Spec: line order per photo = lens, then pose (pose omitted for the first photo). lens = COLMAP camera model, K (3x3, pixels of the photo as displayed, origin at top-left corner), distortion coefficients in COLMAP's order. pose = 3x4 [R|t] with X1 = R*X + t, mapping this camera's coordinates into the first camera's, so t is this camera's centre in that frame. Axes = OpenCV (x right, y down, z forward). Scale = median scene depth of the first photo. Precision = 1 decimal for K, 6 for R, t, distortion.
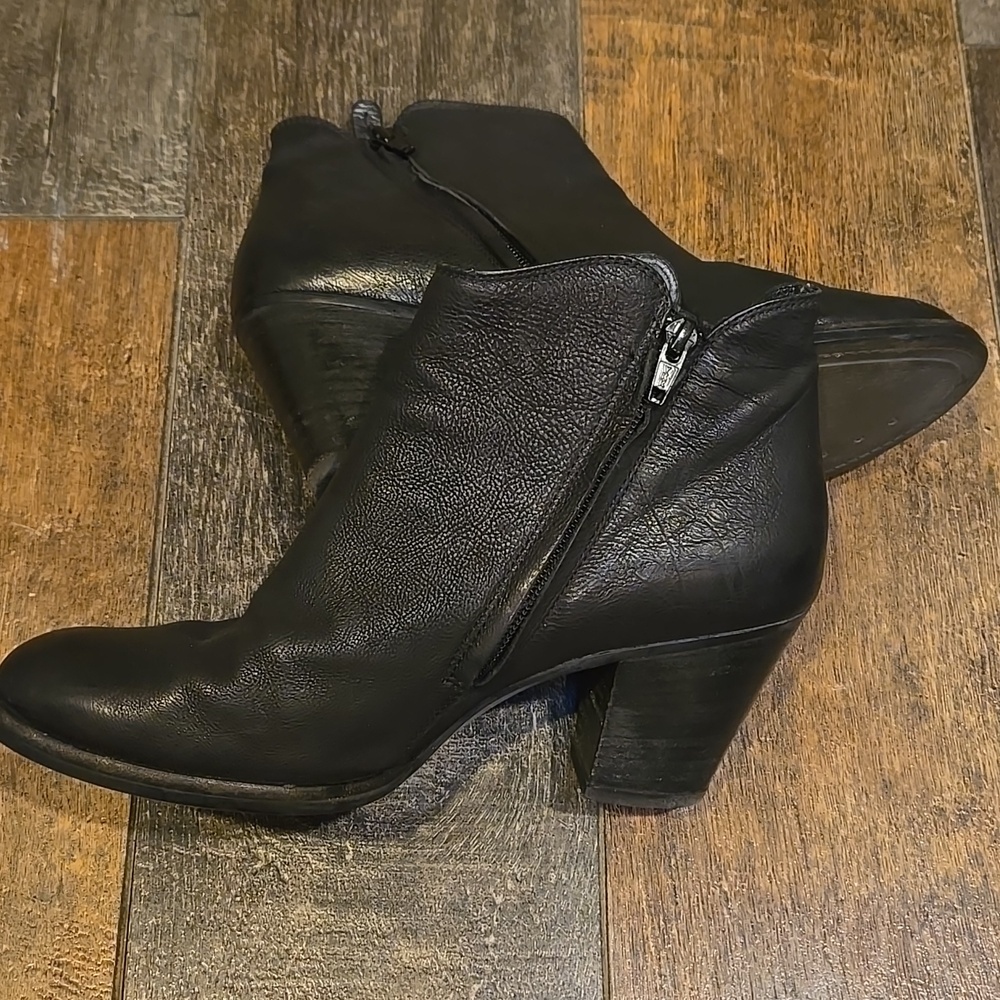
lens RADIAL K [[1478.9, 0, 503.2], [0, 1478.9, 495.0], [0, 0, 1]] dist [0.042051, 0.000000]
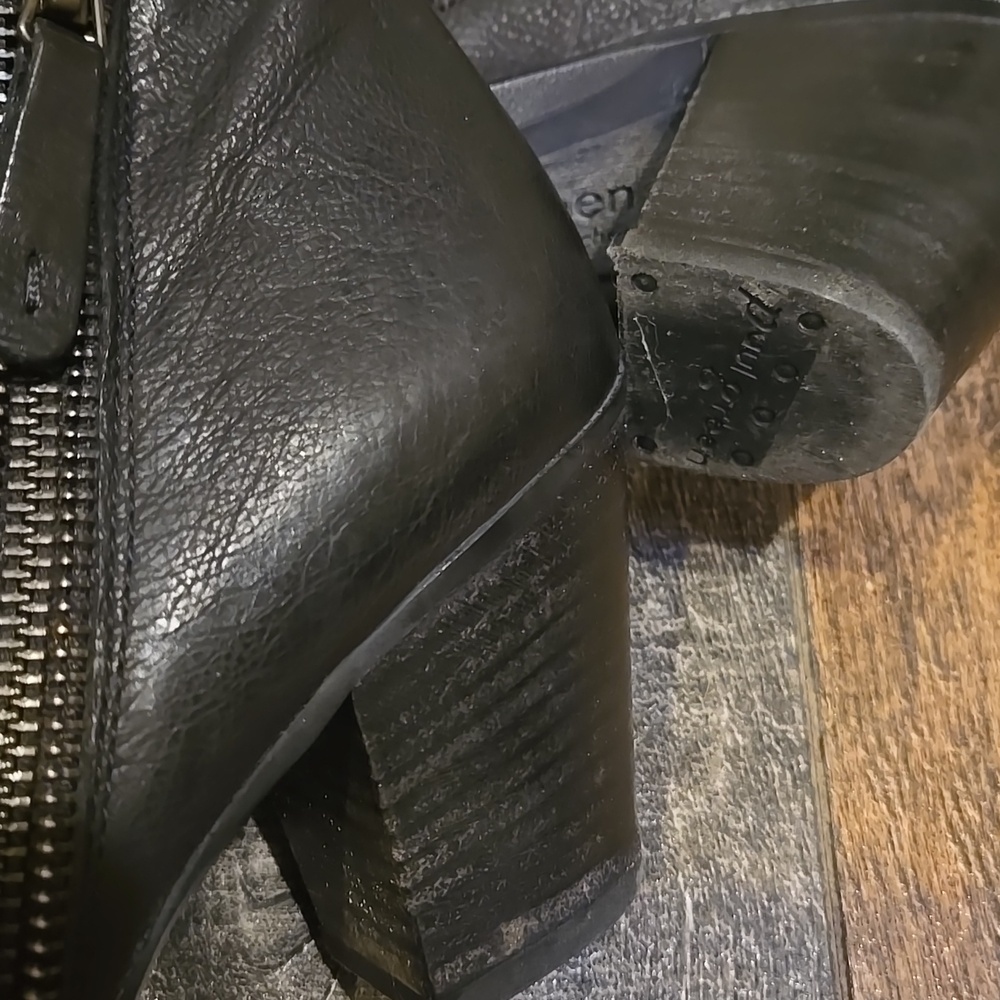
lens RADIAL K [[1478.9, 0, 497.3], [0, 1478.9, 507.7], [0, 0, 1]] dist [0.042051, 0.000000]
pose [[0.999482, -0.024638, -0.020707, -0.022876], [0.023322, 0.997831, -0.061552, 0.053940], [0.022179, 0.061037, 0.997889, 0.508478]]
